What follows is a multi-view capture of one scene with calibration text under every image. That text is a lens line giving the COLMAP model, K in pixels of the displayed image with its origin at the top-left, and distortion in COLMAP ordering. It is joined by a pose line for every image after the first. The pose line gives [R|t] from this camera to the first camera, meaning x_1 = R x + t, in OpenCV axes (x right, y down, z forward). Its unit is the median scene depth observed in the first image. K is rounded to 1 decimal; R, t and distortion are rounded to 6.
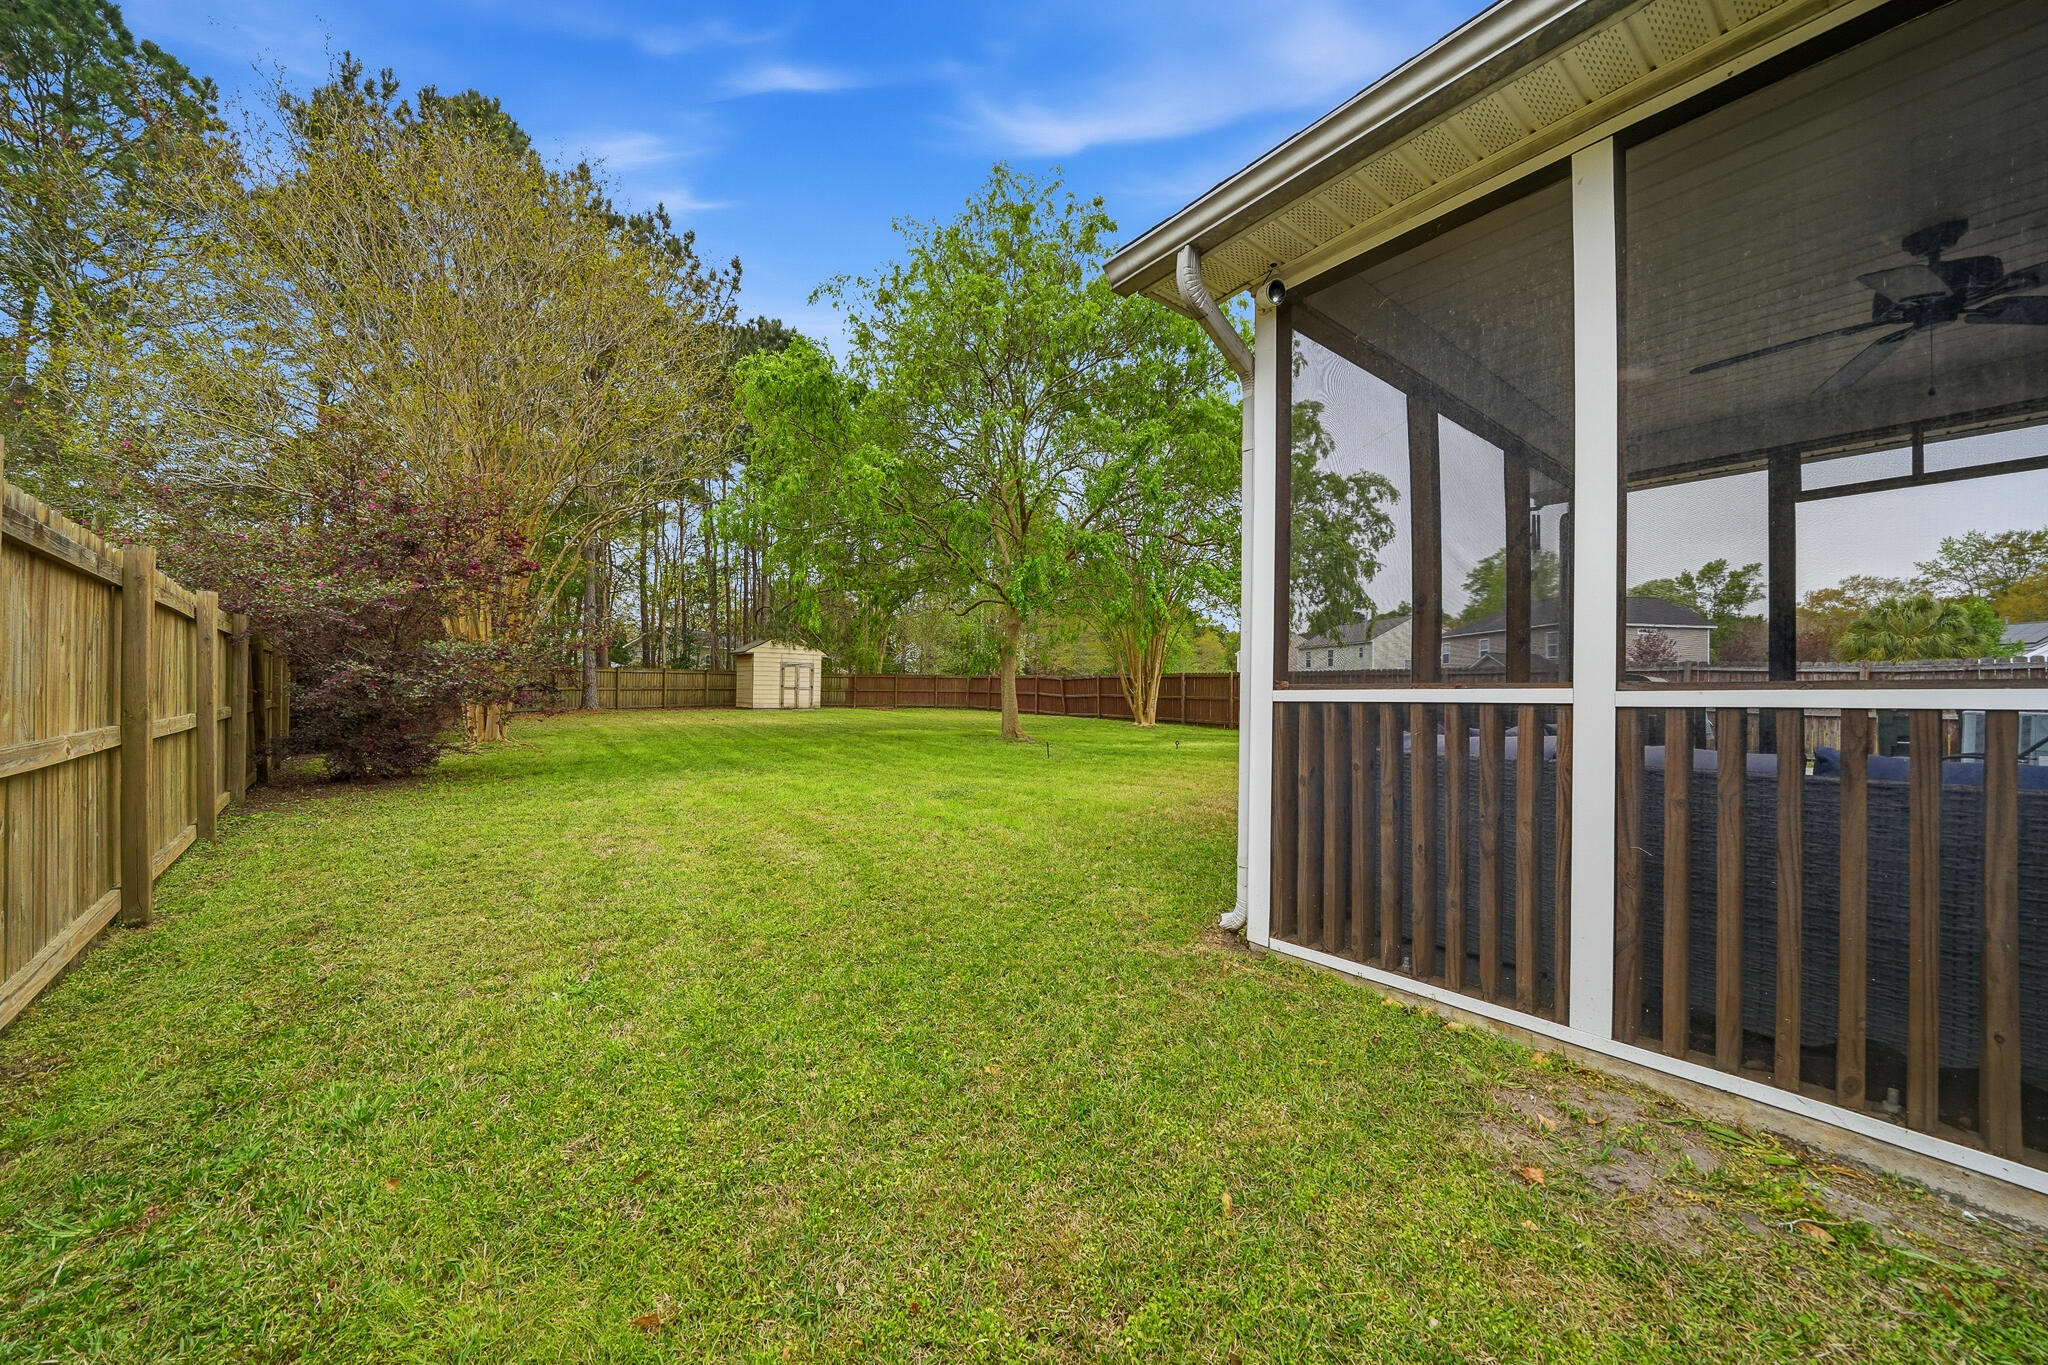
lens RADIAL K [[721.1, 0, 1018.2], [0, 721.1, 688.7], [0, 0, 1]] dist [-0.019594, -0.000128]
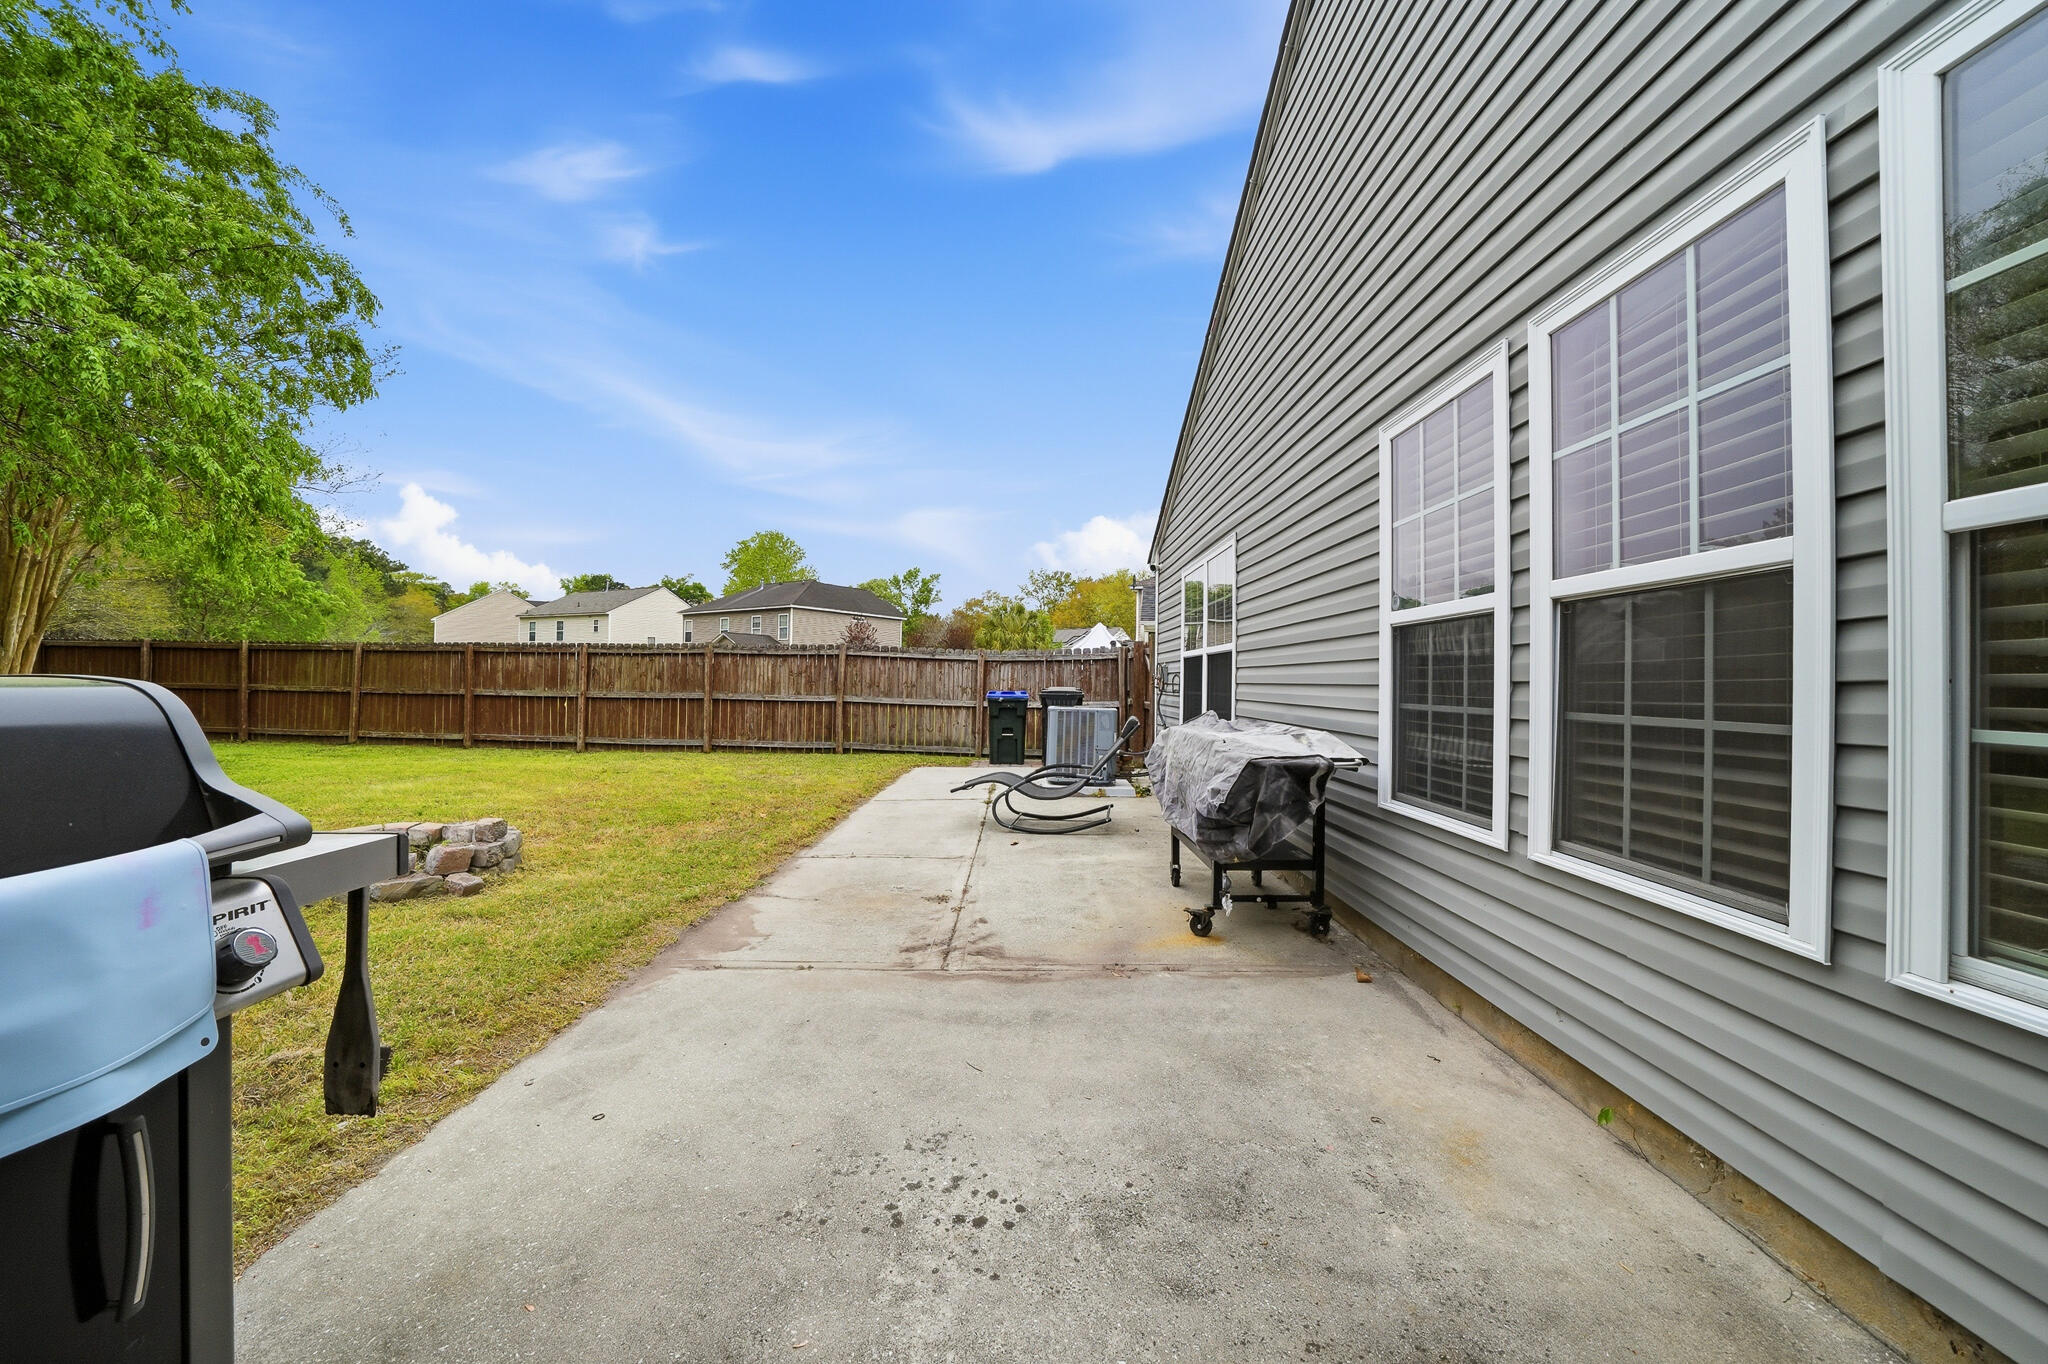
lens RADIAL K [[754.1, 0, 1021.6], [0, 754.1, 672.7], [0, 0, 1]] dist [-0.021272, 0.000784]
pose [[0.608602, 0.003981, 0.793465, 0.135394], [-0.009348, 0.999954, 0.002153, -0.002607], [-0.793420, -0.008727, 0.608612, 0.102552]]
